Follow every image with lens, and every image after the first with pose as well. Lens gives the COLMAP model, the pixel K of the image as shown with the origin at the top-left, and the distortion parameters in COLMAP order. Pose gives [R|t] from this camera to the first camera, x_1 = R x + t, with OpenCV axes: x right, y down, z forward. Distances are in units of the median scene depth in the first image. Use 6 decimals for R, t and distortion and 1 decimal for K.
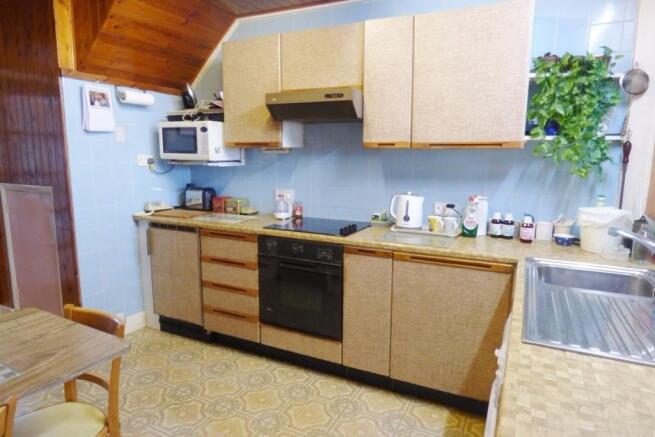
lens RADIAL K [[395.0, 0, 327.5], [0, 395.0, 218.5], [0, 0, 1]] dist [-0.001771, -0.000302]
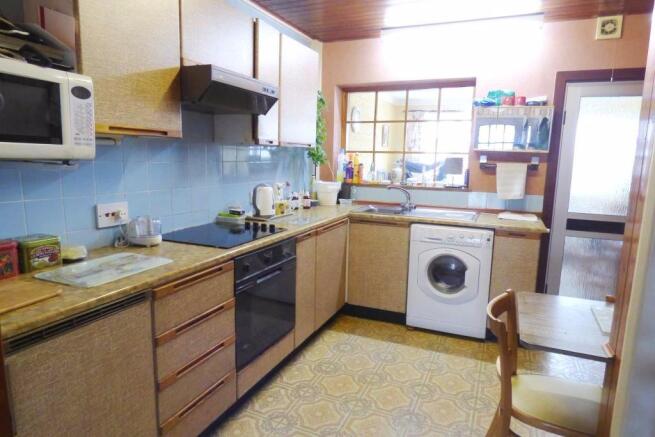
lens RADIAL K [[416.0, 0, 327.5], [0, 416.0, 218.5], [0, 0, 1]] dist [0.000566, 0.000117]
pose [[-0.063994, -0.158524, 0.985279, -0.865293], [0.132551, 0.977205, 0.165834, -0.125983], [-0.989108, 0.141212, -0.041523, 0.773011]]
